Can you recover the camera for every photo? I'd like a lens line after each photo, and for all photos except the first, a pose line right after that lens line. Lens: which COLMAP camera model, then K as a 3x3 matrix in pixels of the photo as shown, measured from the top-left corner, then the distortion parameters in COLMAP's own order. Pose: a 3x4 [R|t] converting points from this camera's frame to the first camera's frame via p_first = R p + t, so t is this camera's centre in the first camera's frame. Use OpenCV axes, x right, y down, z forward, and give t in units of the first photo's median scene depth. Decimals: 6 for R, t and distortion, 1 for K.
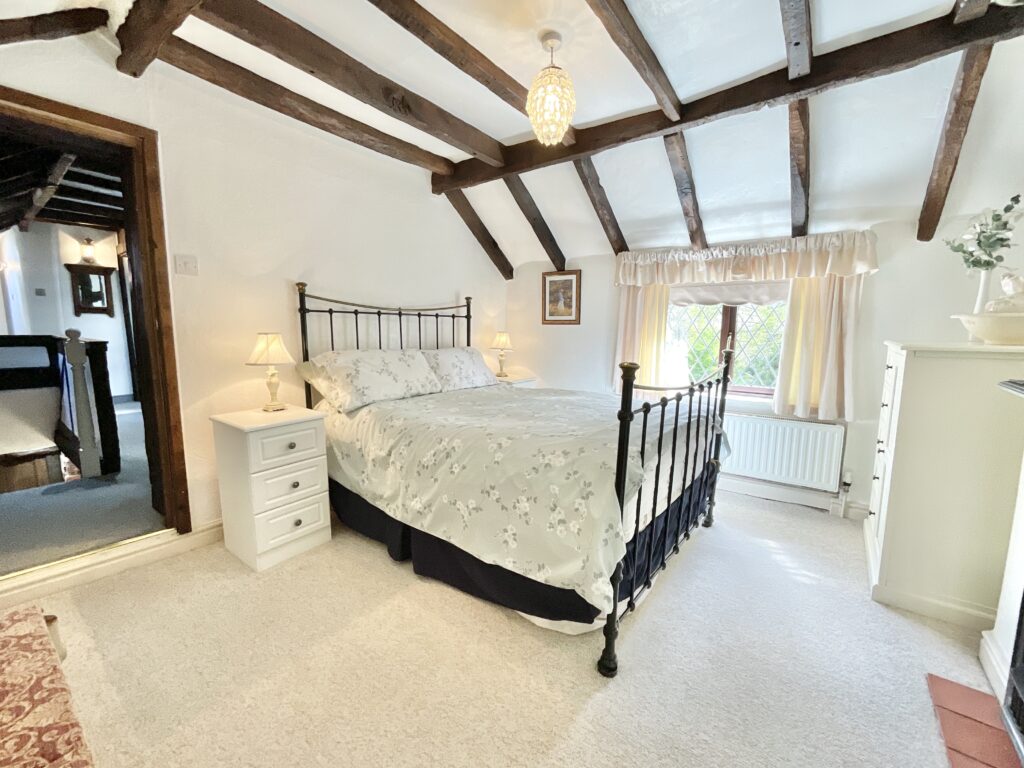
lens RADIAL K [[419.0, 0, 508.0], [0, 419.0, 381.5], [0, 0, 1]] dist [0.003398, -0.000851]
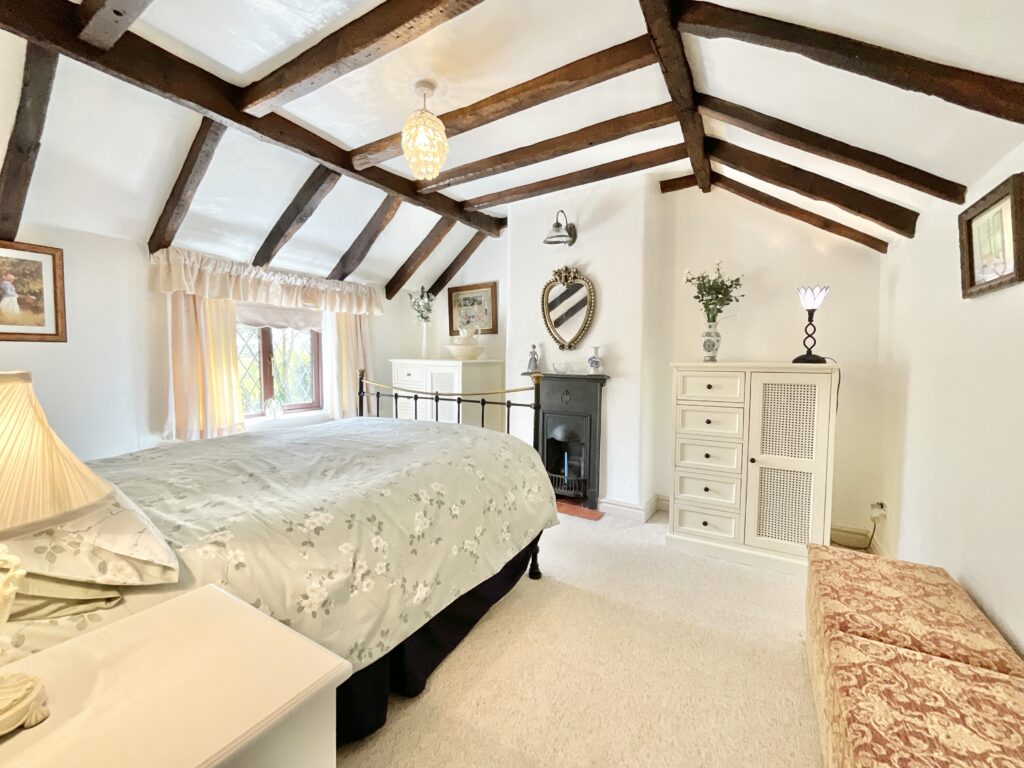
lens RADIAL K [[419.0, 0, 517.6], [0, 419.0, 379.8], [0, 0, 1]] dist [0.003398, -0.000851]
pose [[-0.106300, -0.068789, 0.991952, -0.765666], [0.115775, 0.989963, 0.081057, -0.093792], [-0.987571, 0.123460, -0.097269, 0.704130]]
